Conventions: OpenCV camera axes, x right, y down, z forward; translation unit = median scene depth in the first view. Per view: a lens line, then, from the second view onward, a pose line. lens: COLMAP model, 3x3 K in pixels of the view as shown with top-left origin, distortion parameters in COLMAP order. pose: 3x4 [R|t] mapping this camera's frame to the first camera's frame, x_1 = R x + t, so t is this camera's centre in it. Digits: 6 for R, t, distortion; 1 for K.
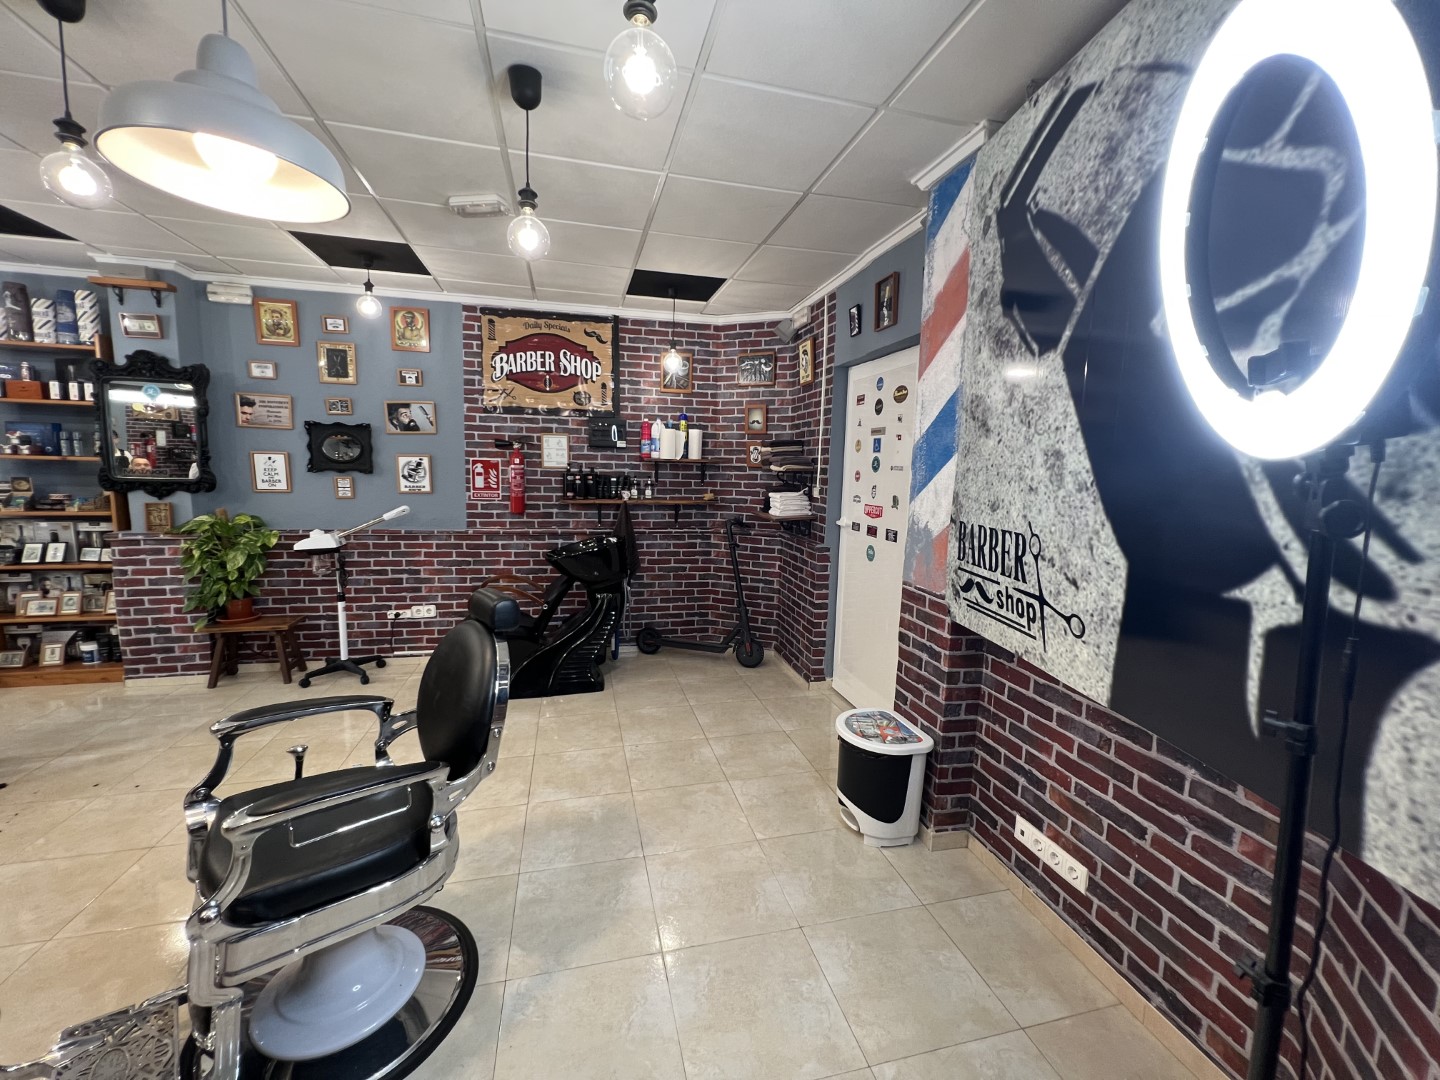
lens RADIAL K [[579.0, 0, 717.9], [0, 579.0, 536.2], [0, 0, 1]] dist [-0.000732, -0.000004]
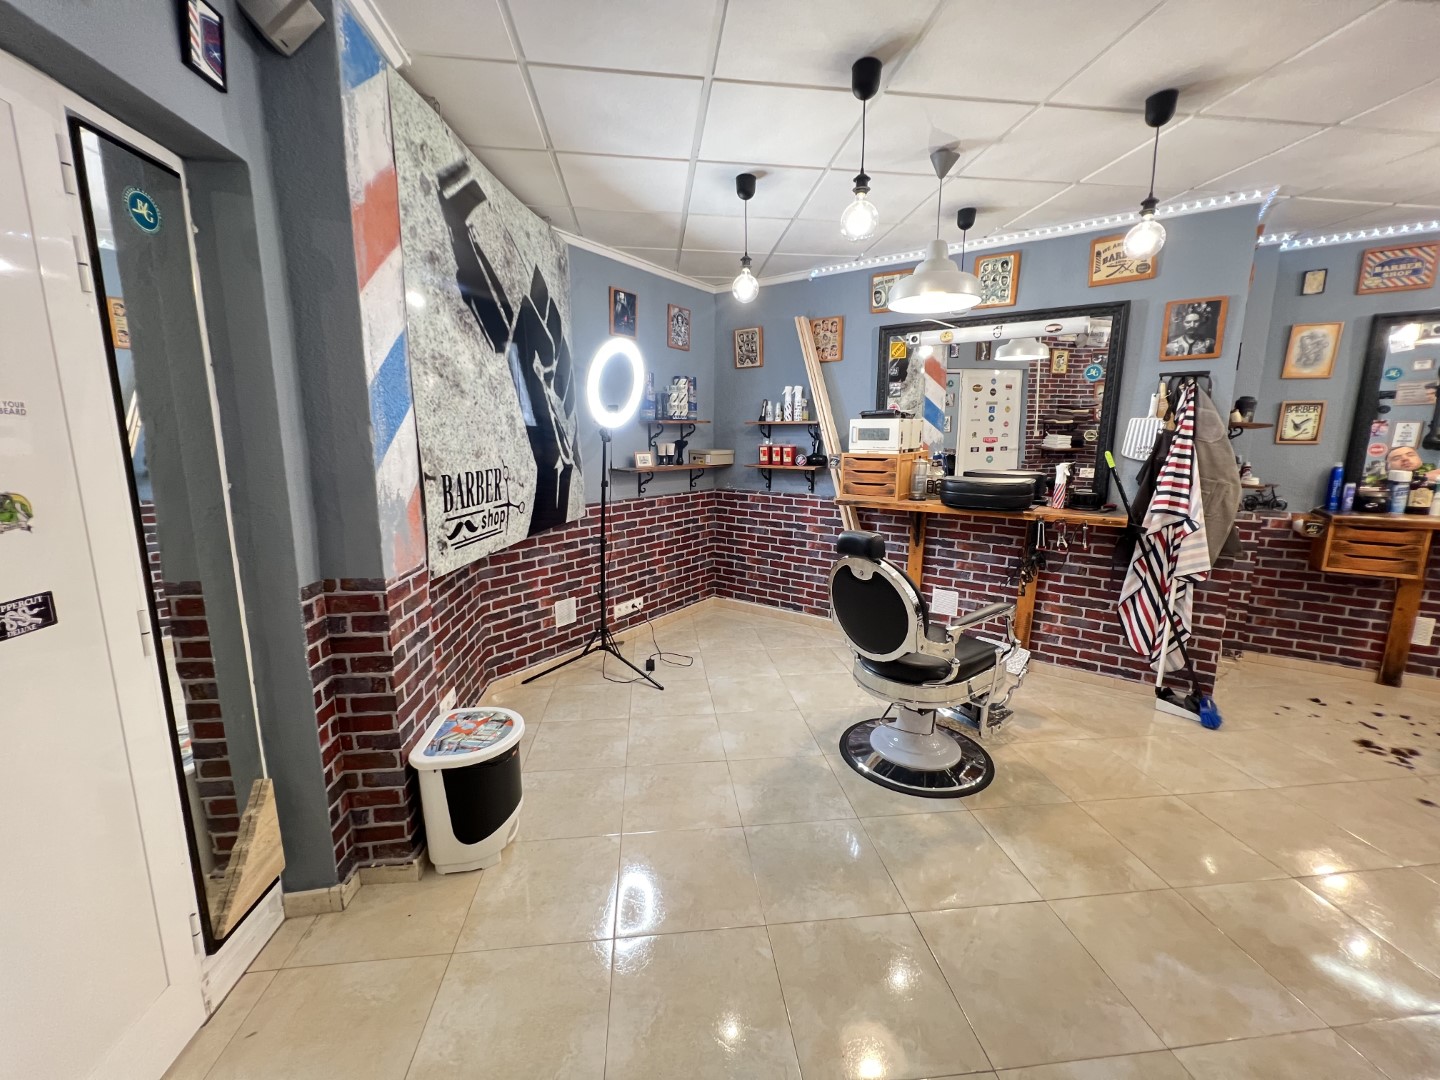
lens RADIAL K [[579.0, 0, 717.9], [0, 579.0, 536.2], [0, 0, 1]] dist [-0.000732, -0.000004]
pose [[-0.991217, -0.050130, 0.122377, -0.205367], [-0.013068, 0.957971, 0.286567, -0.233863], [-0.131599, 0.282451, -0.950212, 2.039485]]
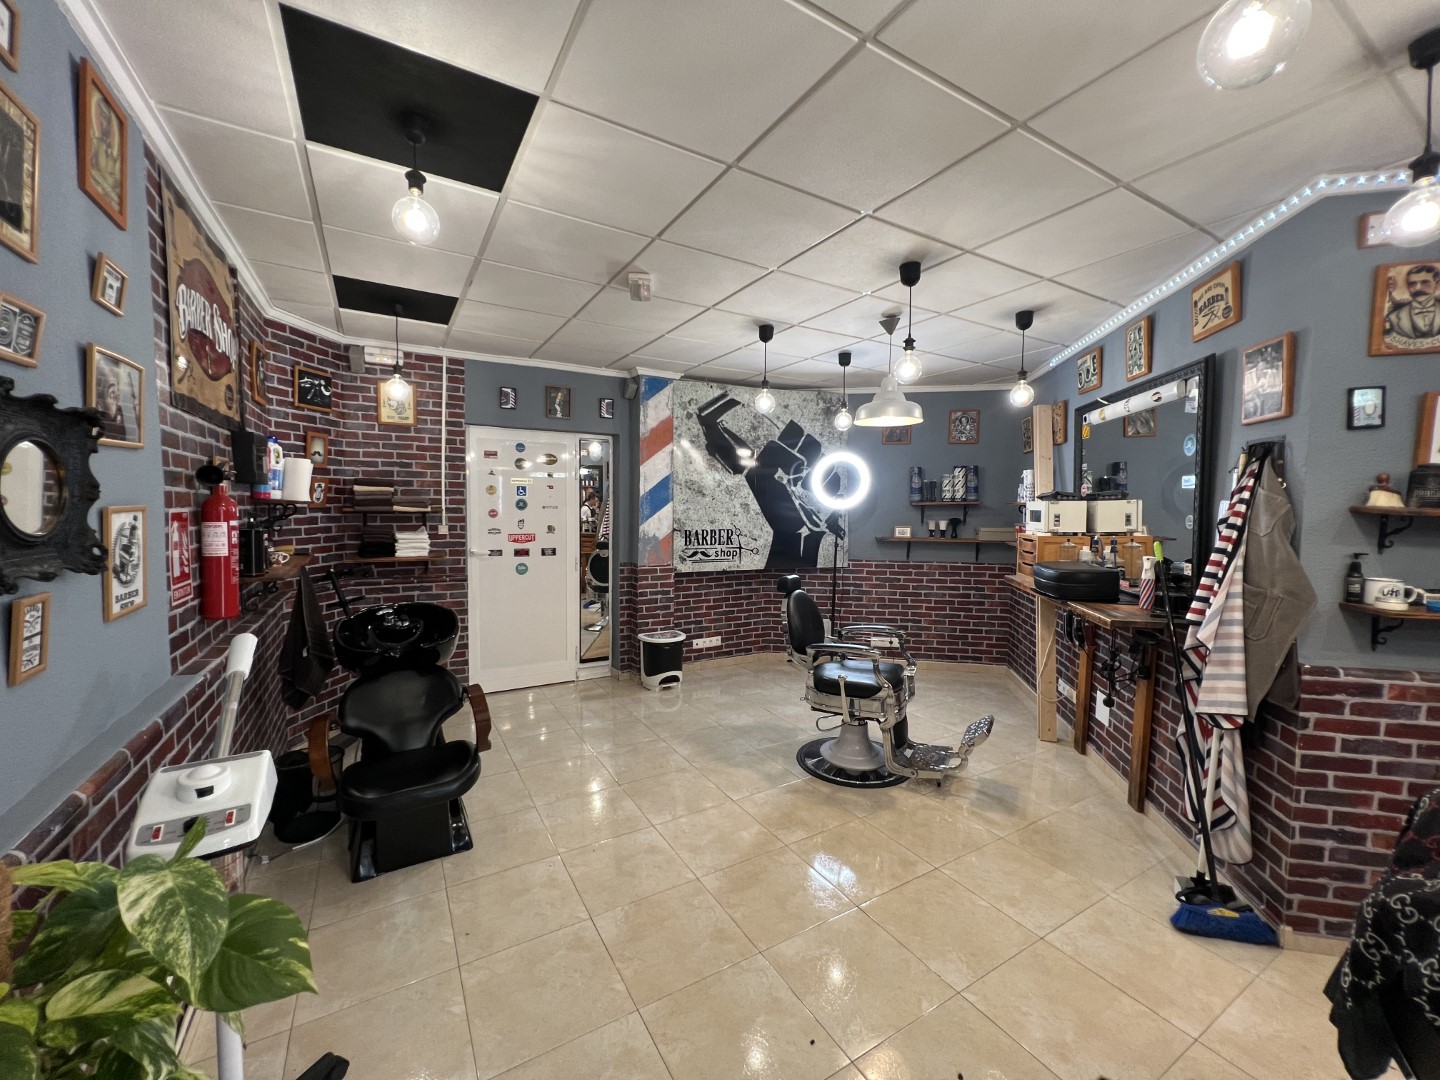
lens RADIAL K [[579.0, 0, 717.9], [0, 579.0, 536.2], [0, 0, 1]] dist [-0.000732, -0.000004]
pose [[-0.277660, -0.078949, 0.957430, -2.059598], [0.098553, 0.989019, 0.110135, -0.267628], [-0.955611, 0.124938, -0.266830, 1.600443]]
